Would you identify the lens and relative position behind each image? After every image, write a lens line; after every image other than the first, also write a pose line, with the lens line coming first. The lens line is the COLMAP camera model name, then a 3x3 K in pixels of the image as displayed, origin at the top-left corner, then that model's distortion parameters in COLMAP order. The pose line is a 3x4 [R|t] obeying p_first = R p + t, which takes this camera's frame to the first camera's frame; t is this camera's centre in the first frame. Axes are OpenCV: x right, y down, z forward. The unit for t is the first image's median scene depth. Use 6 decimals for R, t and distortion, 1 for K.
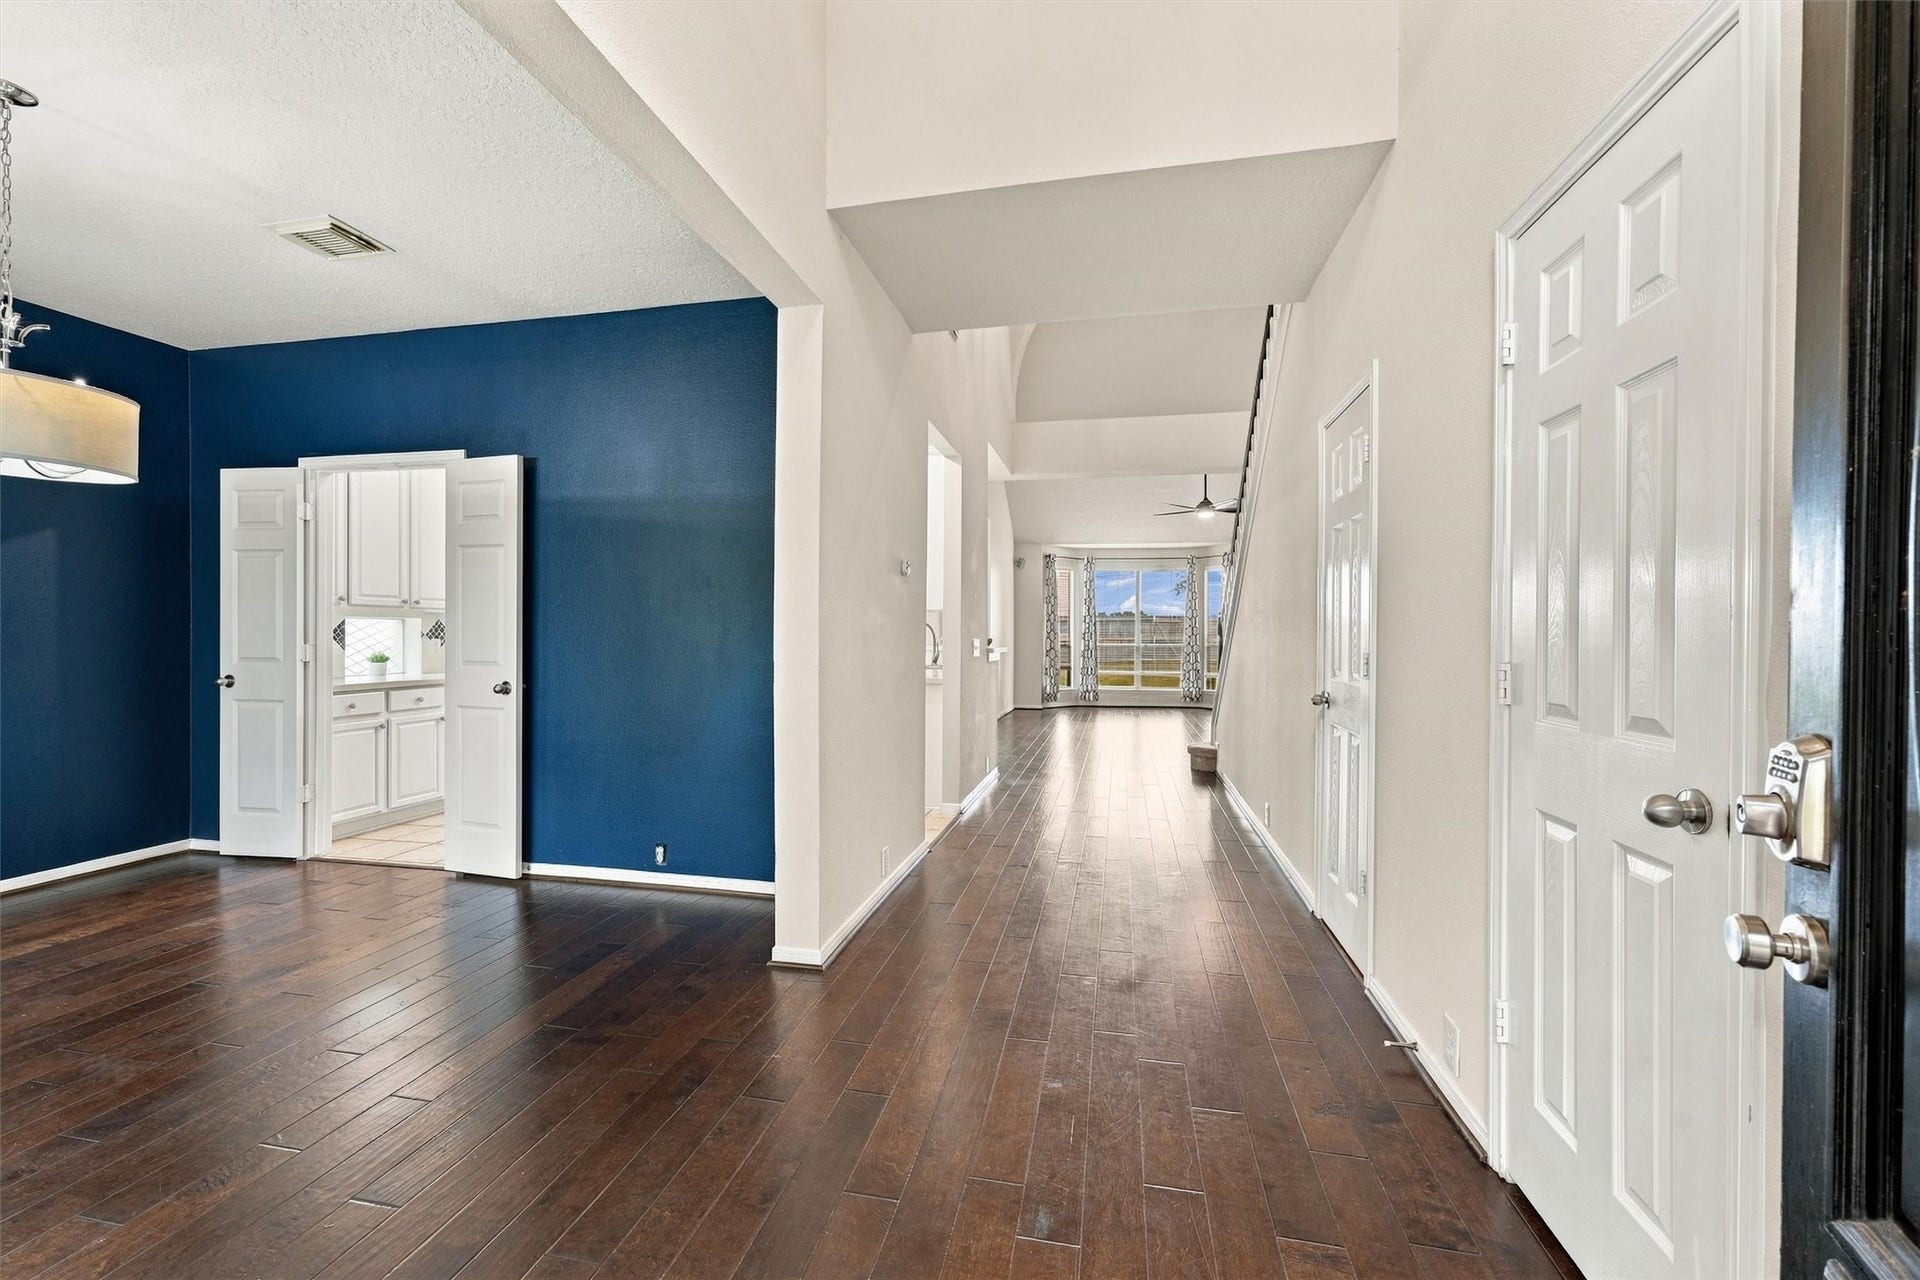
lens RADIAL K [[746.2, 0, 960.7], [0, 746.2, 635.3], [0, 0, 1]] dist [0.000417, -0.000050]
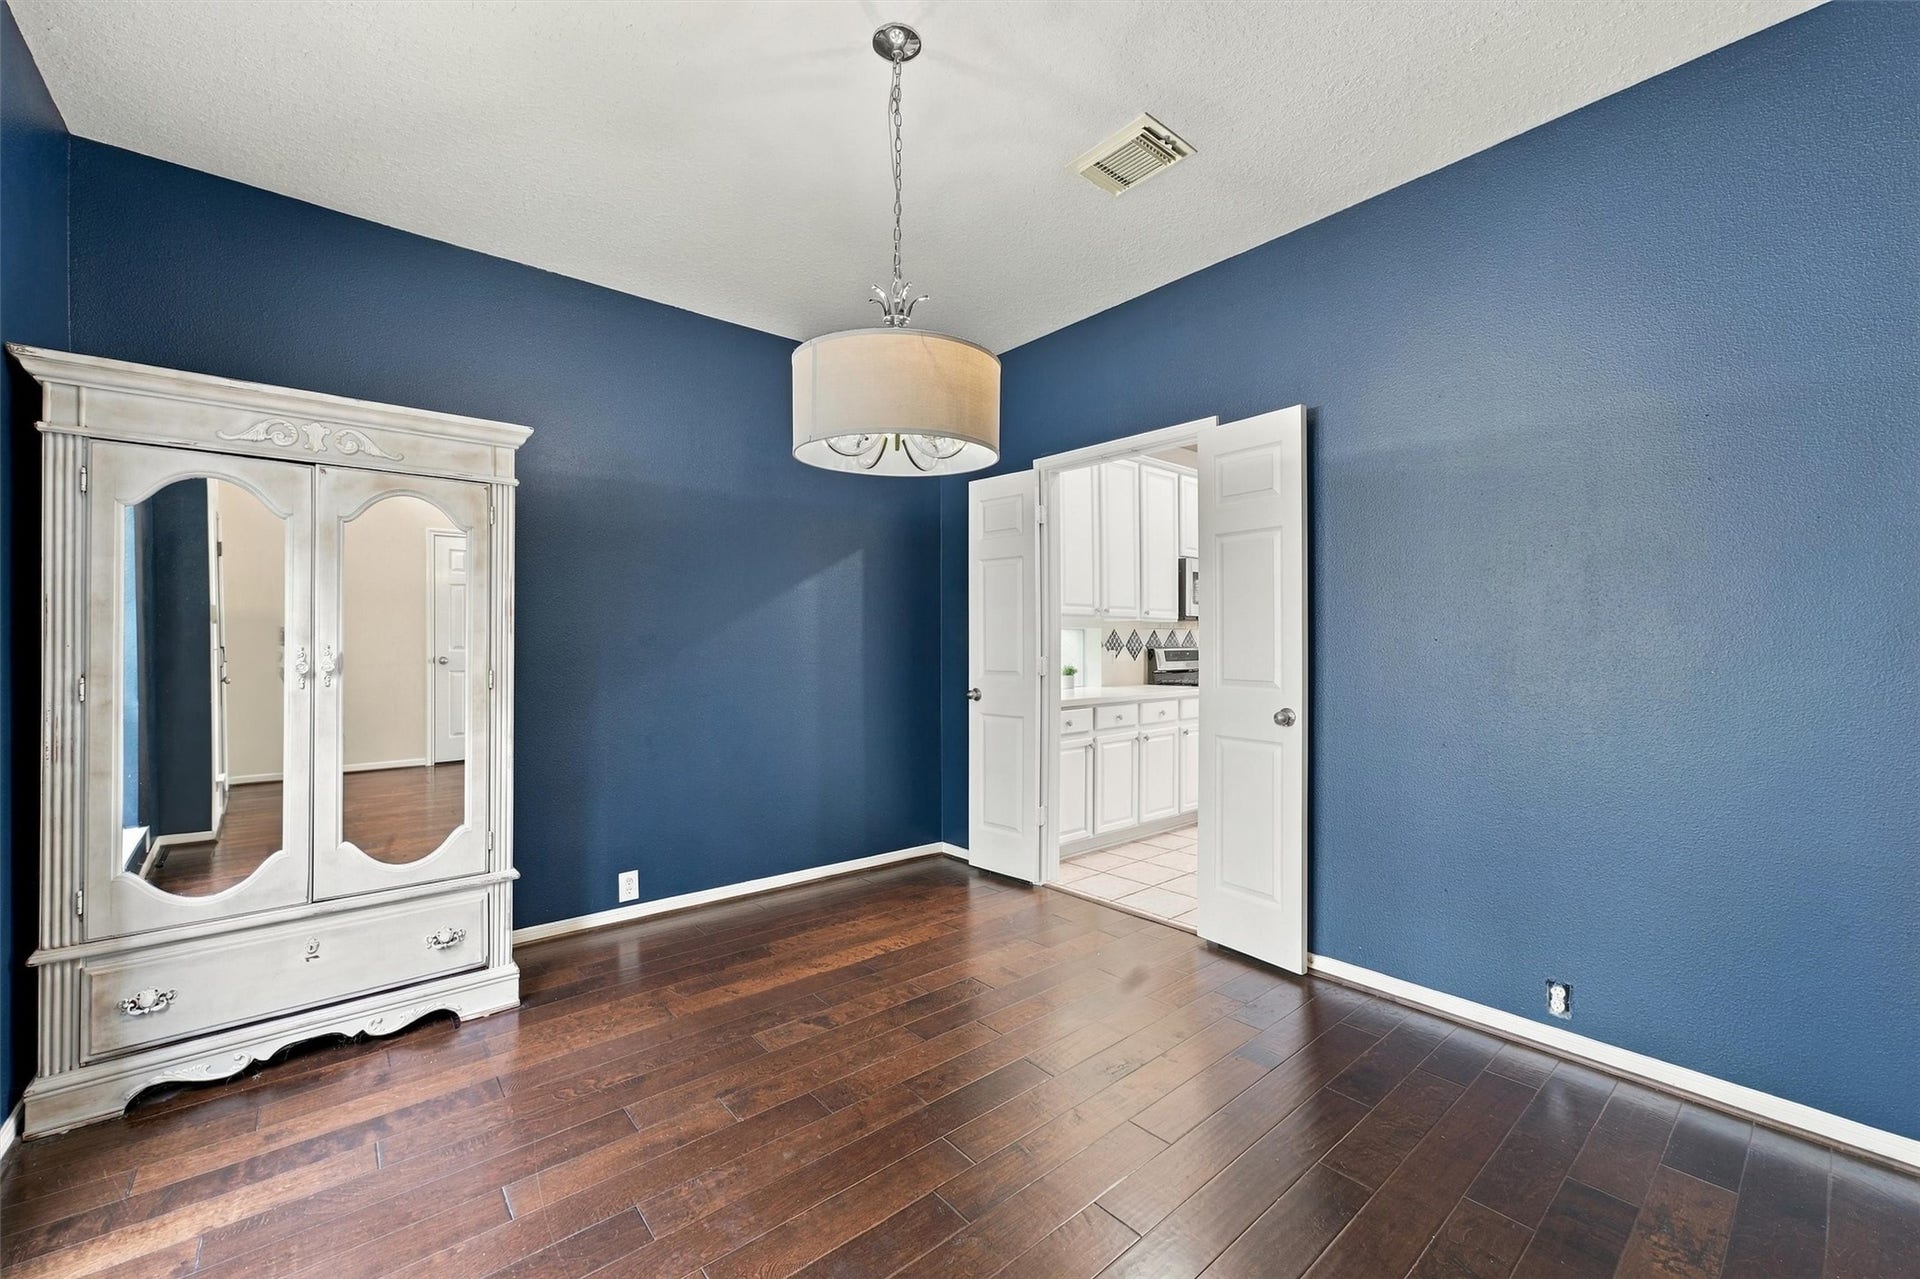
lens RADIAL K [[739.8, 0, 960.0], [0, 739.8, 639.5], [0, 0, 1]] dist [-0.021207, 0.000053]
pose [[0.794290, -0.005777, -0.607512, -0.400432], [0.000187, 0.999957, -0.009264, -0.000118], [0.607539, 0.007244, 0.794257, 0.202672]]
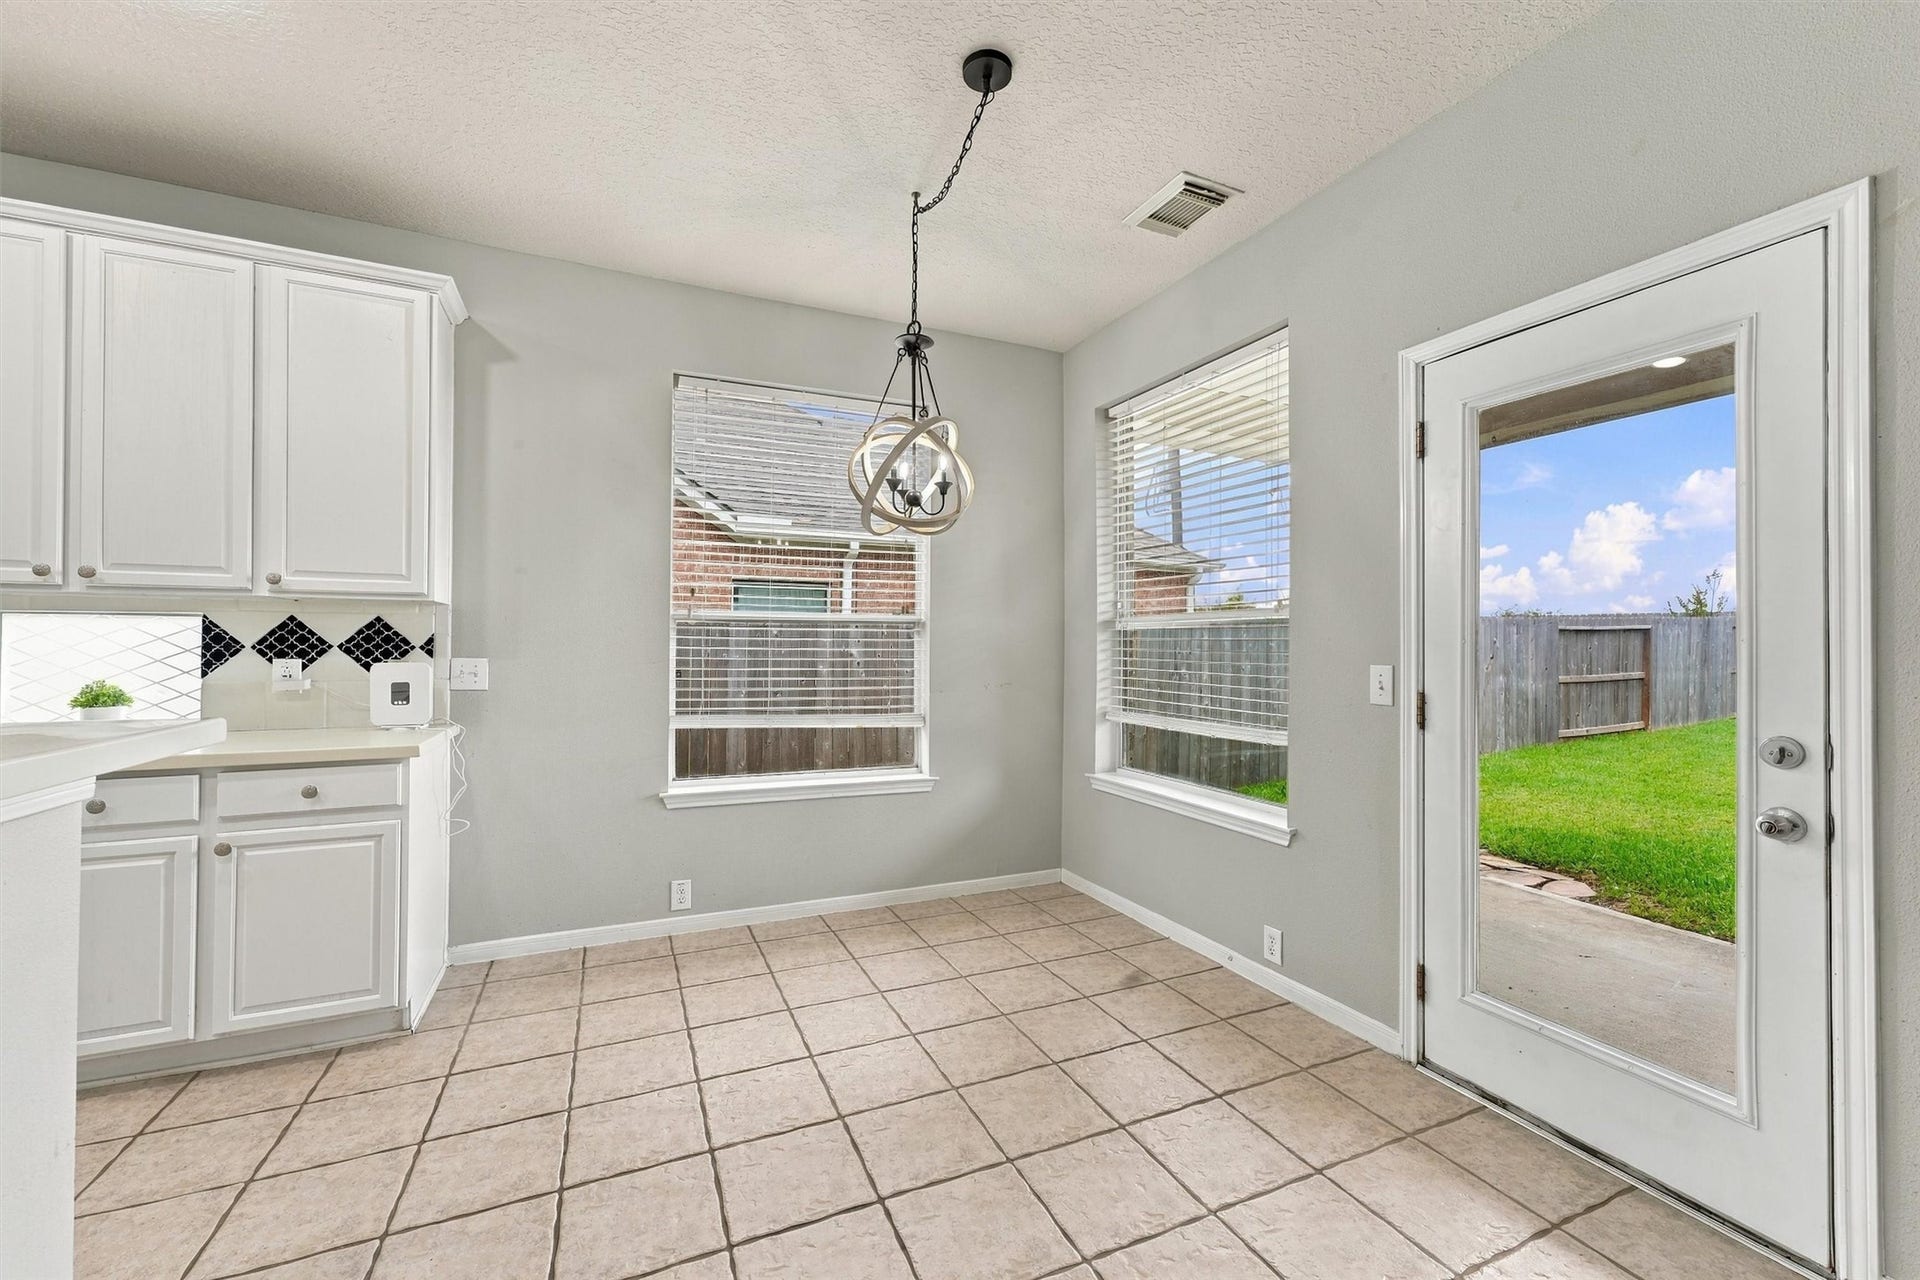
lens RADIAL K [[746.2, 0, 960.7], [0, 746.2, 635.3], [0, 0, 1]] dist [0.000417, -0.000050]
pose [[0.589004, -0.012397, -0.808035, -0.159979], [-0.004398, 0.999818, -0.018545, -0.002103], [0.808118, 0.014477, 0.588843, 1.258912]]
